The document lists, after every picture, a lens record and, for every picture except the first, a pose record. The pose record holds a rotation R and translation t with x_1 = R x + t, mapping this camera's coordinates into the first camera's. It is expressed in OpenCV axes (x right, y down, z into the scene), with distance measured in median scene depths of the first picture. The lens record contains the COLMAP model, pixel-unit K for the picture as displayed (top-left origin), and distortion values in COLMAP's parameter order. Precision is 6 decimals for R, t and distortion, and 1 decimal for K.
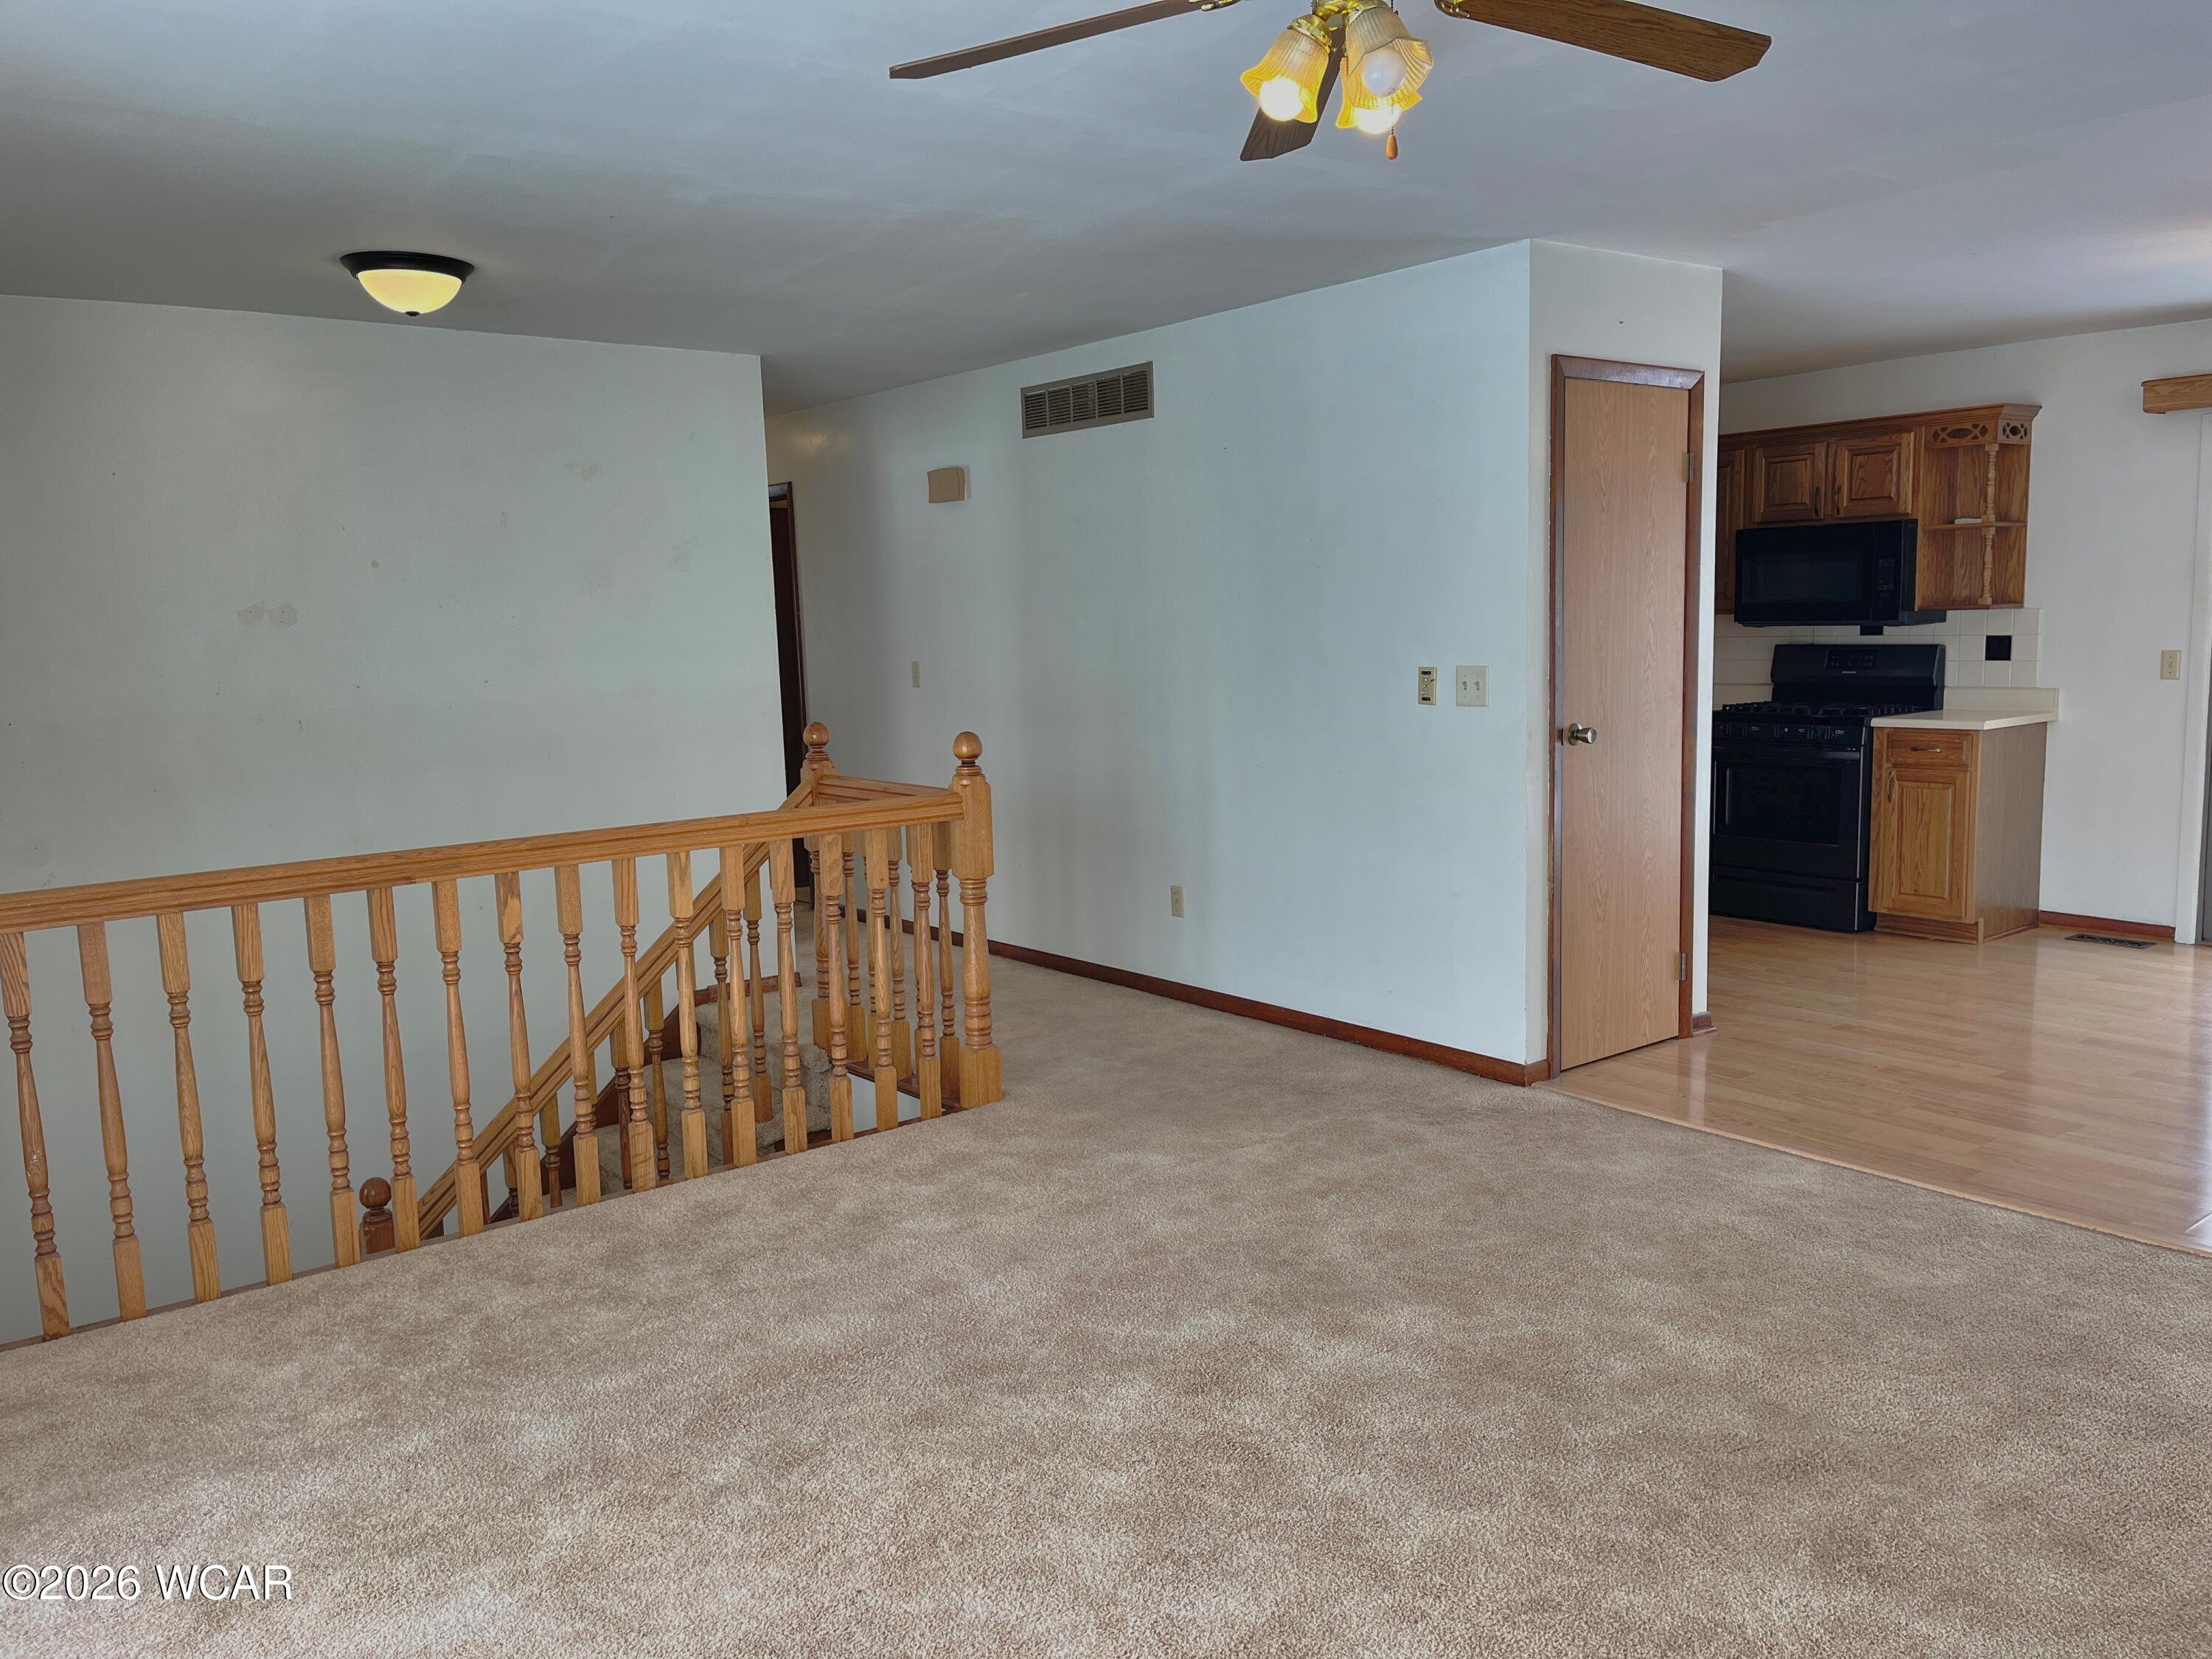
lens RADIAL K [[1663.5, 0, 1106.0], [0, 1663.5, 829.5], [0, 0, 1]] dist [0.084606, -0.104865]
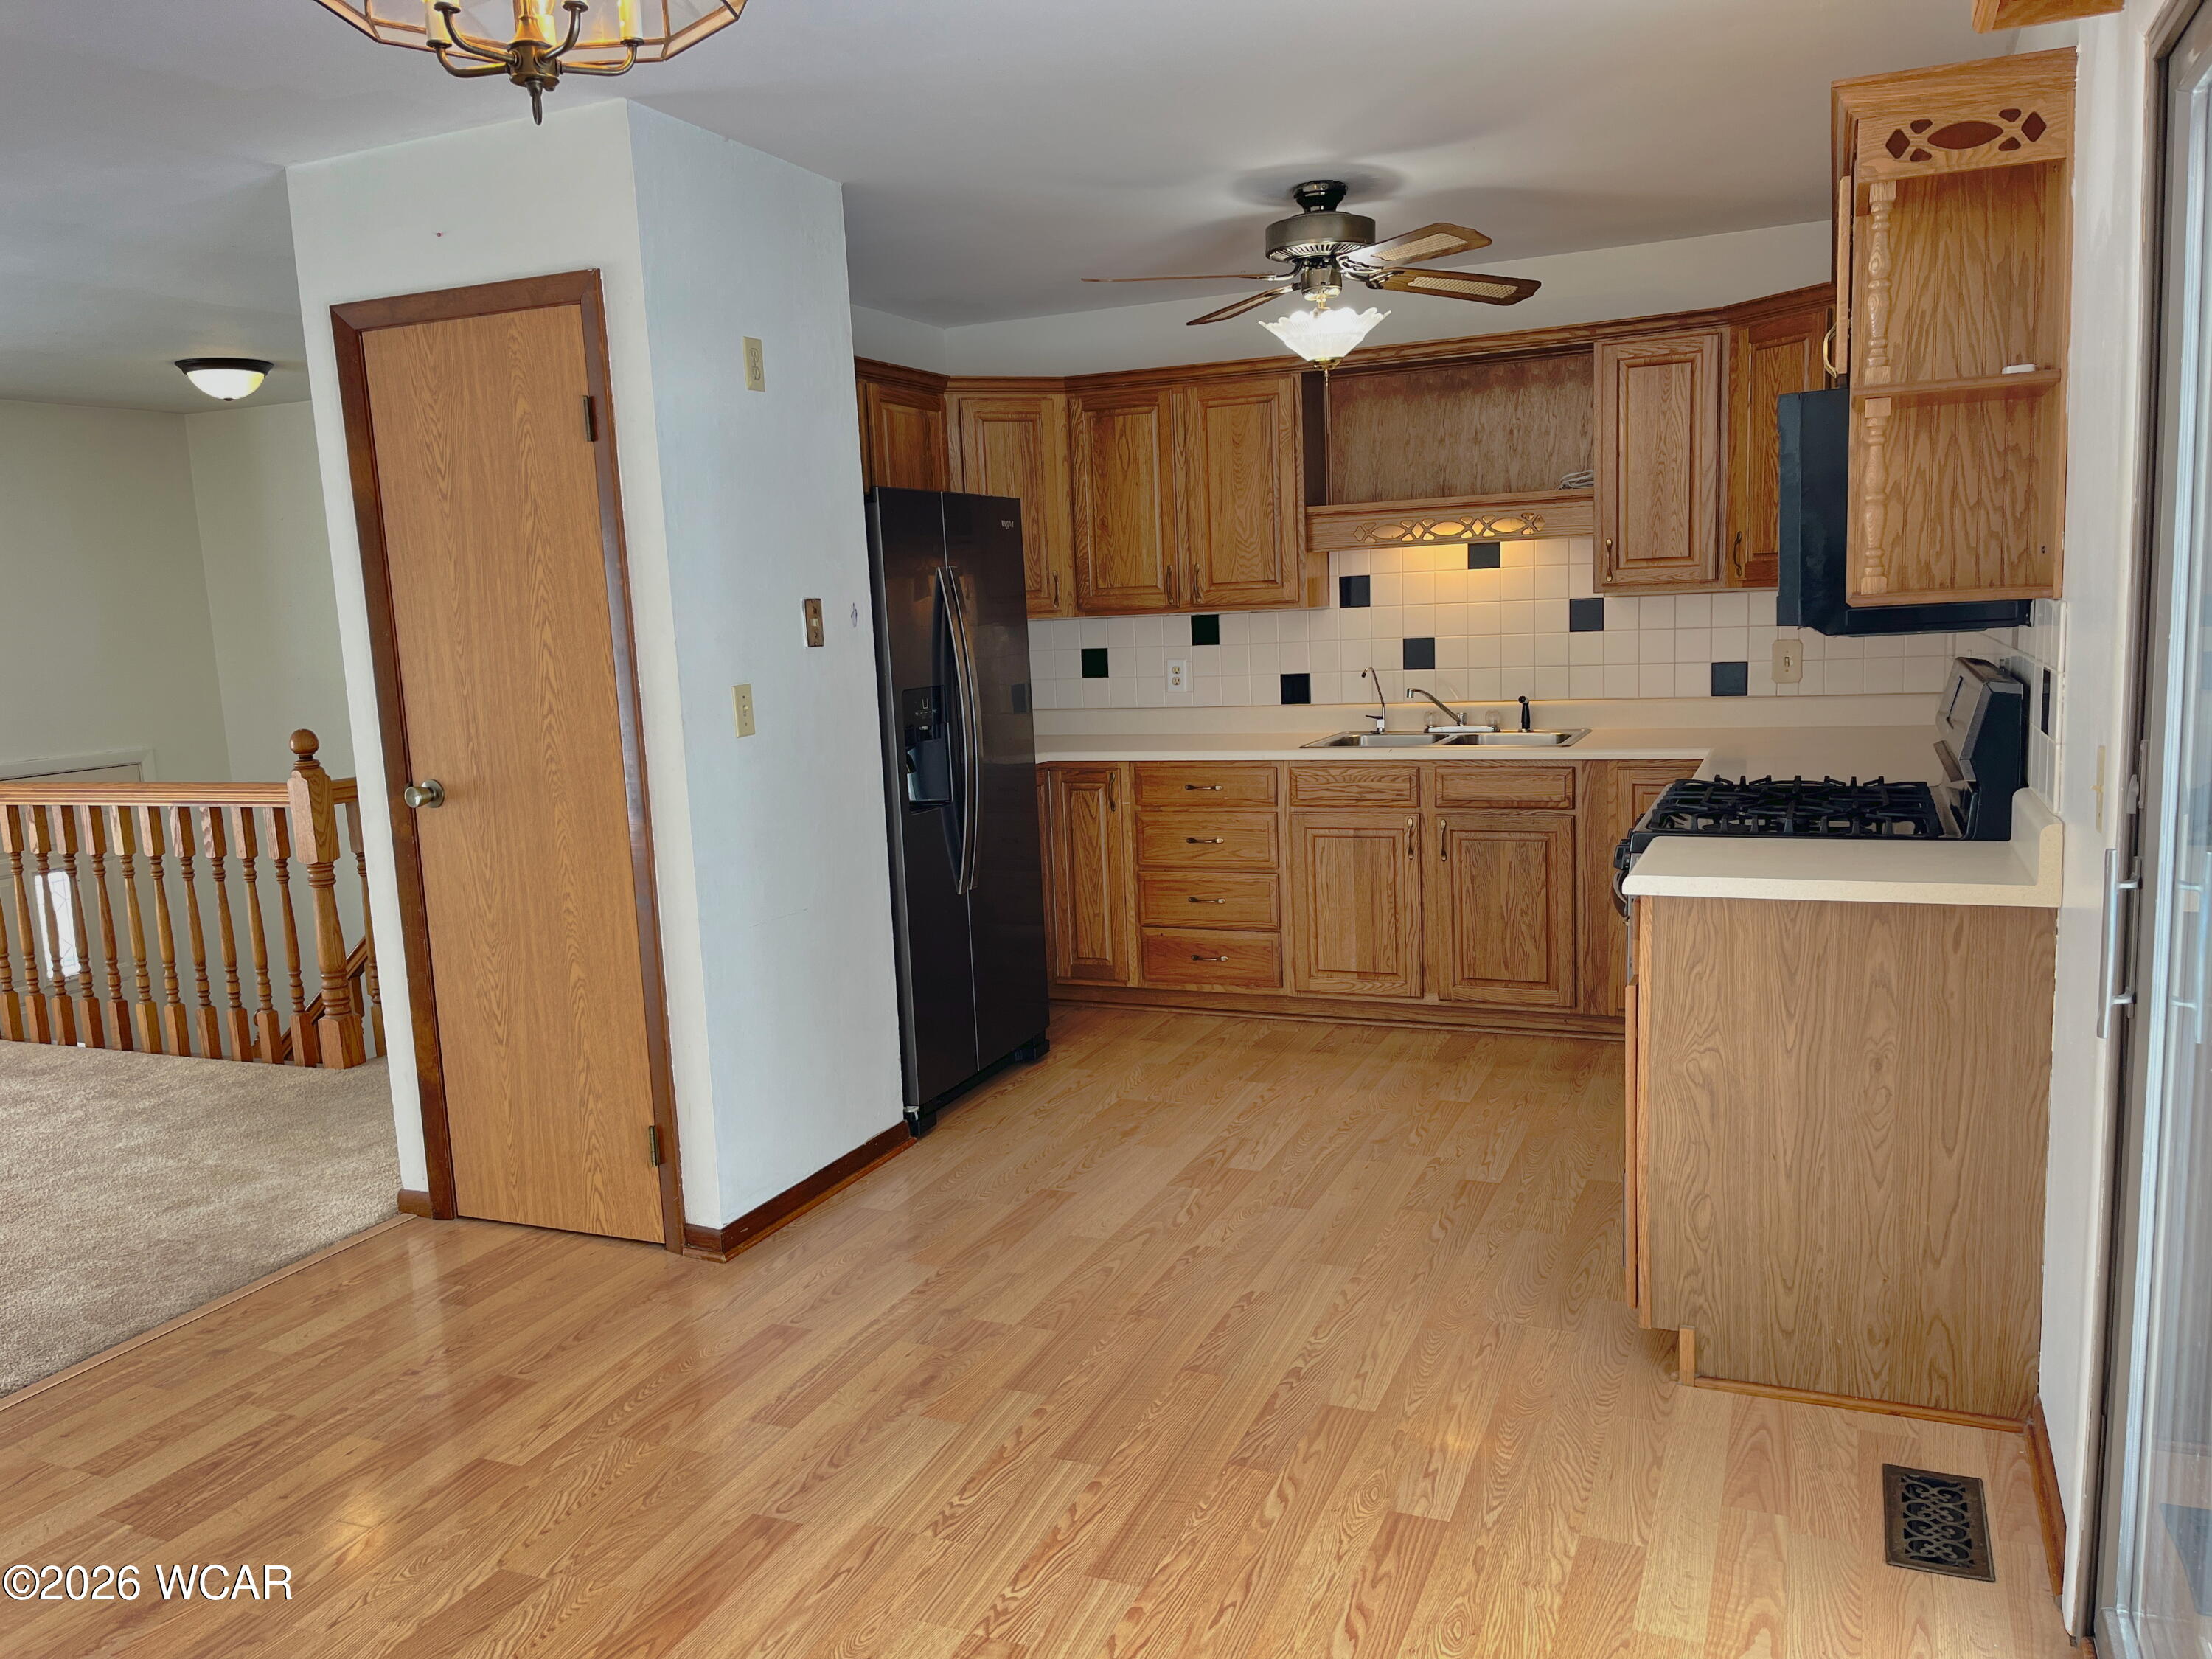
lens RADIAL K [[1663.5, 0, 1106.0], [0, 1663.5, 829.5], [0, 0, 1]] dist [0.084606, -0.104865]
pose [[0.466902, 0.127968, -0.875001, 0.781775], [-0.078991, 0.991554, 0.102864, -0.101597], [0.880774, 0.021090, 0.473067, 0.645412]]
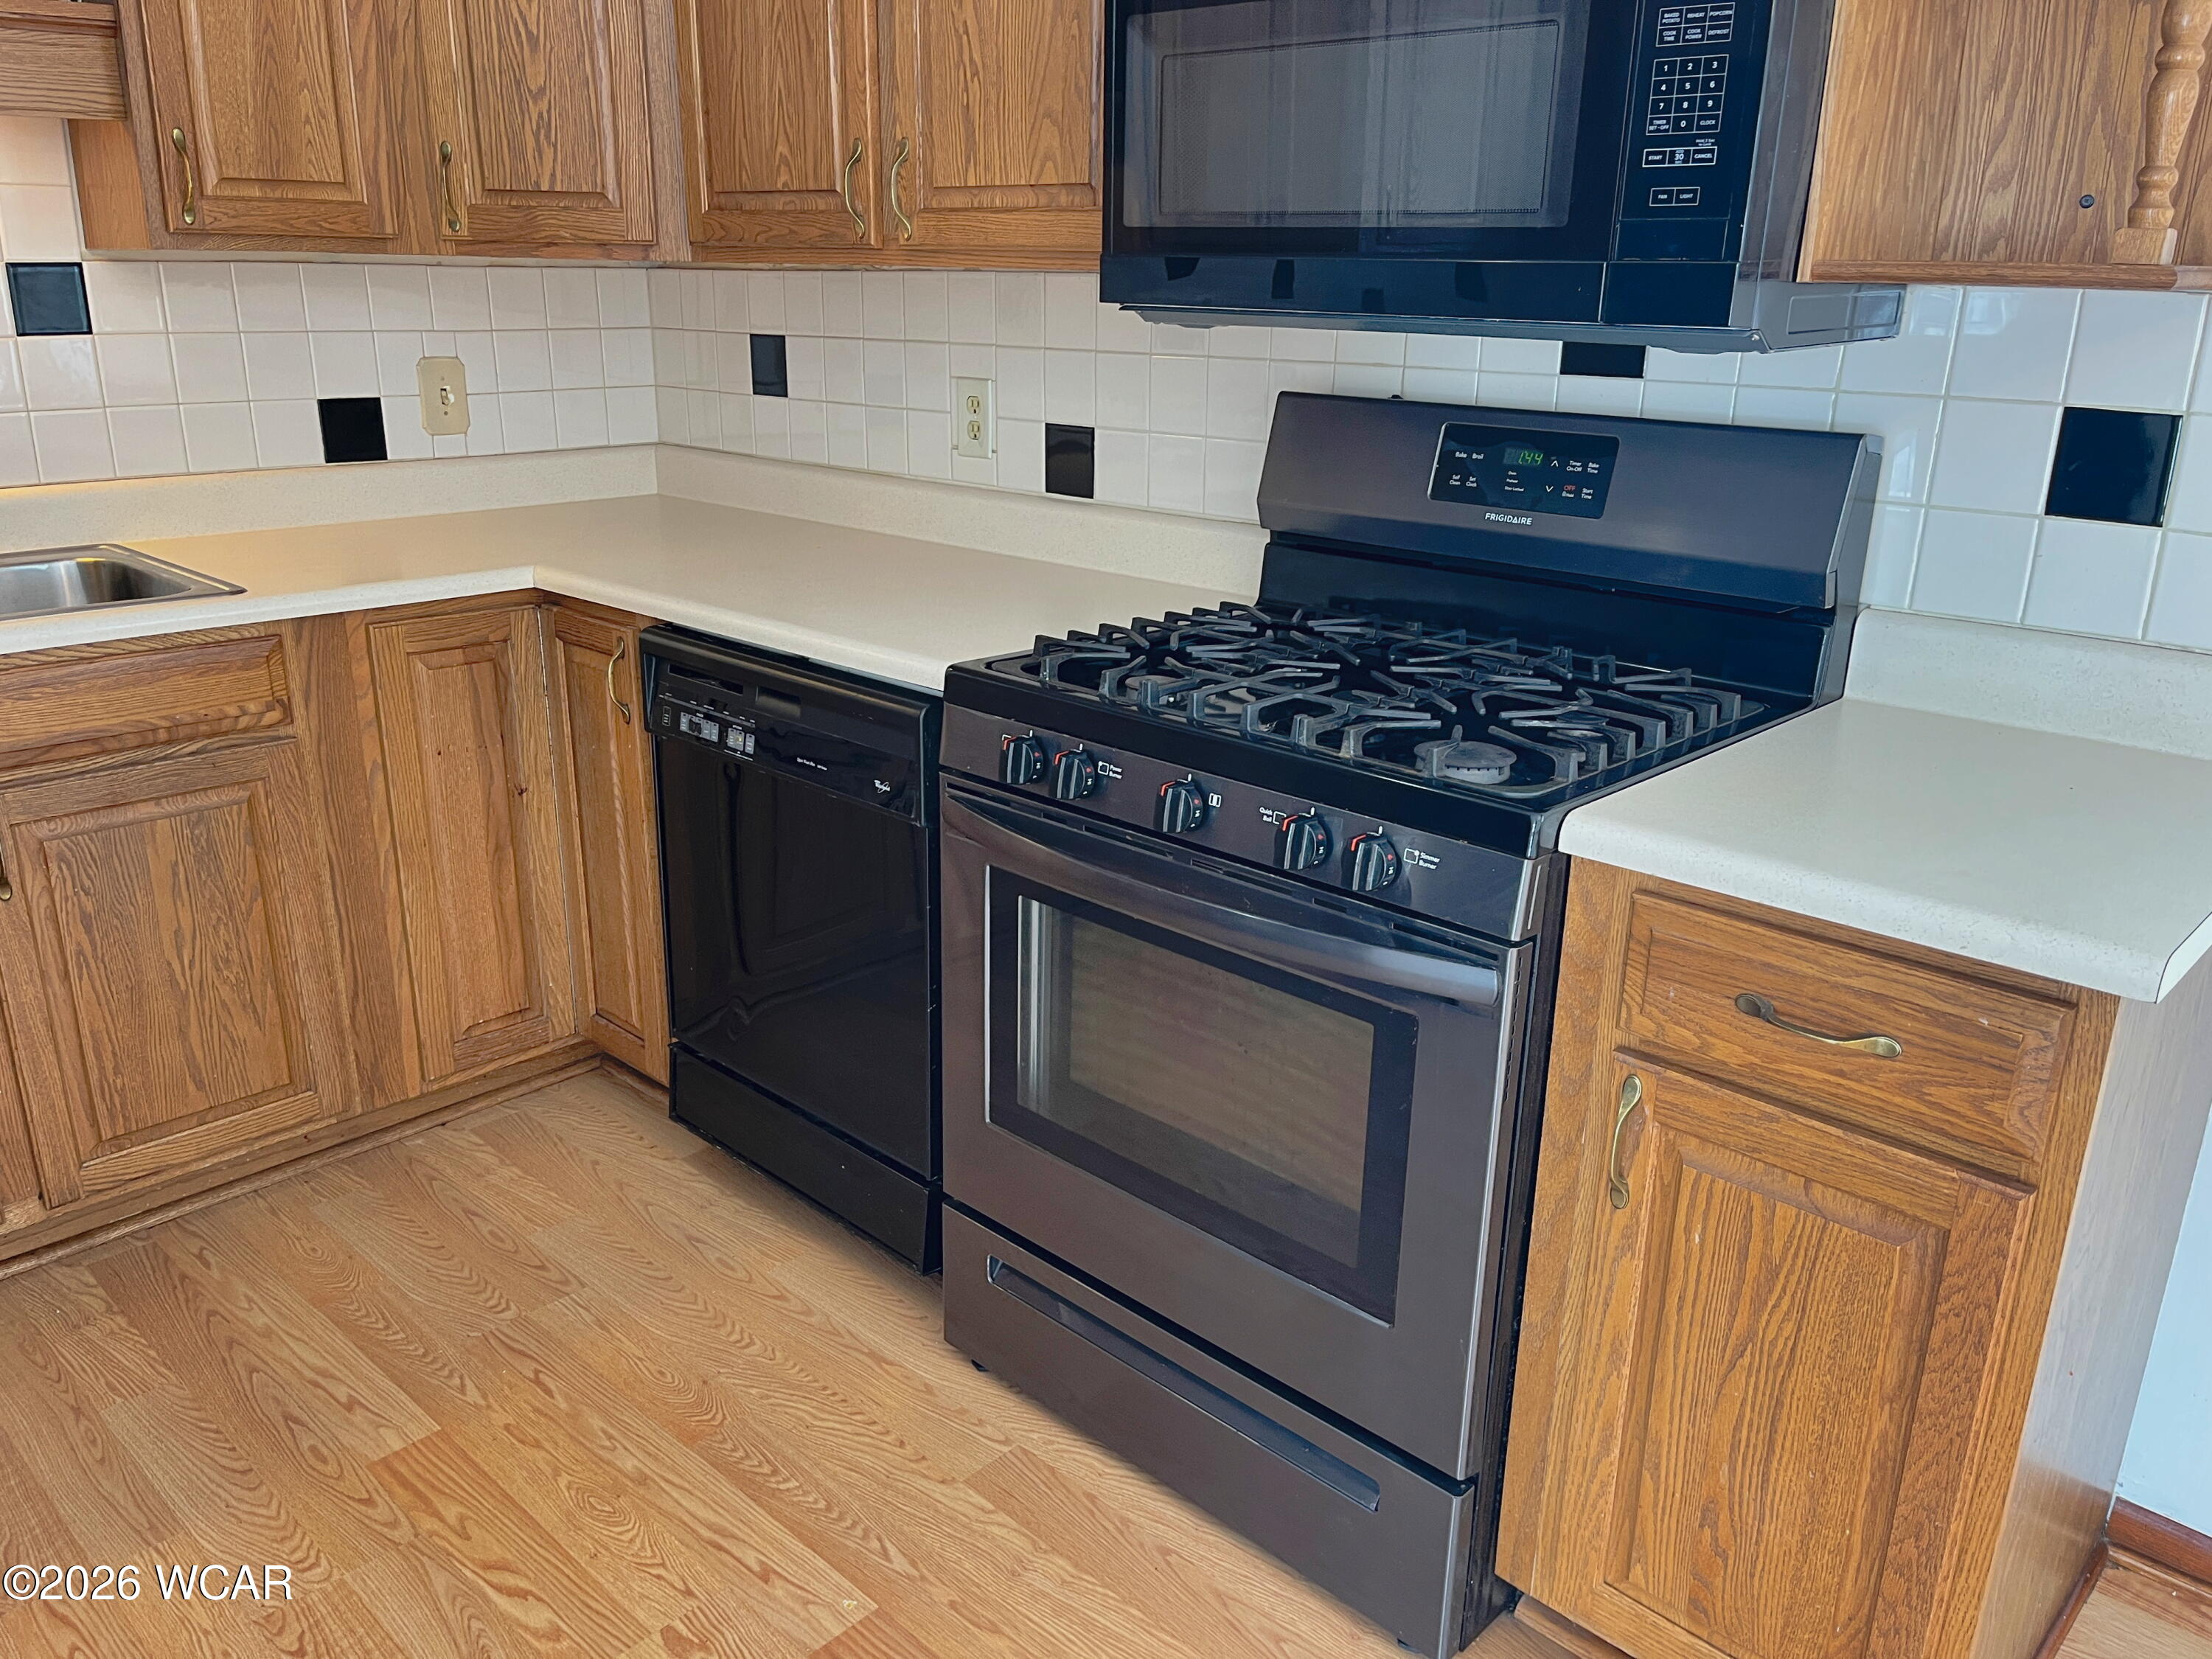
lens RADIAL K [[1663.5, 0, 1106.0], [0, 1663.5, 829.5], [0, 0, 1]] dist [0.084606, -0.104865]
pose [[0.988270, -0.002766, 0.152692, 0.362644], [-0.026763, 0.981225, 0.190999, -0.100733], [-0.150354, -0.192845, 0.969642, 0.799019]]
